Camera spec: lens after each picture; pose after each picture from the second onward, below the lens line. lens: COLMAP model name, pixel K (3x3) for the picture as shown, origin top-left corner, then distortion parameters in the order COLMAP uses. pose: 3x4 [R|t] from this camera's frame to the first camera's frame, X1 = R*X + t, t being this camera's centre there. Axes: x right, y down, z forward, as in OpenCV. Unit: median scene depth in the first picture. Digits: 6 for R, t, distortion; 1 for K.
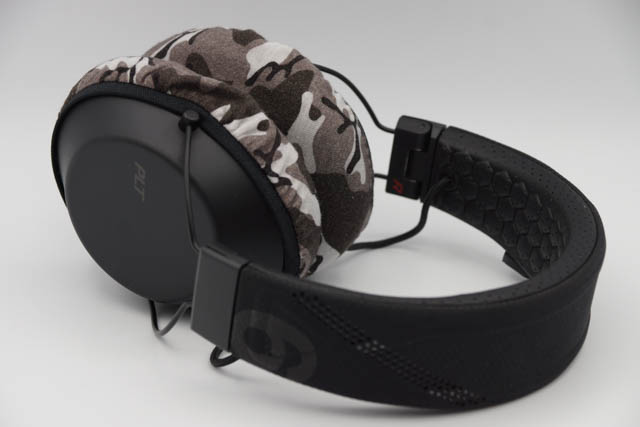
lens RADIAL K [[1940.8, 0, 320.0], [0, 1940.8, 213.5], [0, 0, 1]] dist [0.052734, 0.000362]
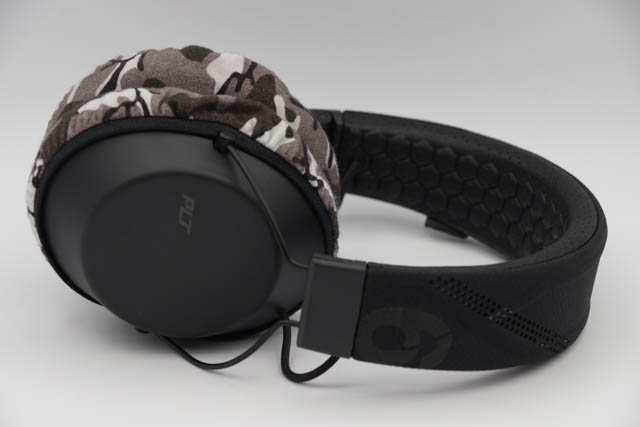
lens RADIAL K [[1940.8, 0, 320.0], [0, 1940.8, 213.5], [0, 0, 1]] dist [0.052734, 0.000362]
pose [[0.841212, -0.204342, 0.500606, -0.513898], [0.207892, 0.976902, 0.049422, -0.050065], [-0.499142, 0.062498, 0.864263, 0.141999]]
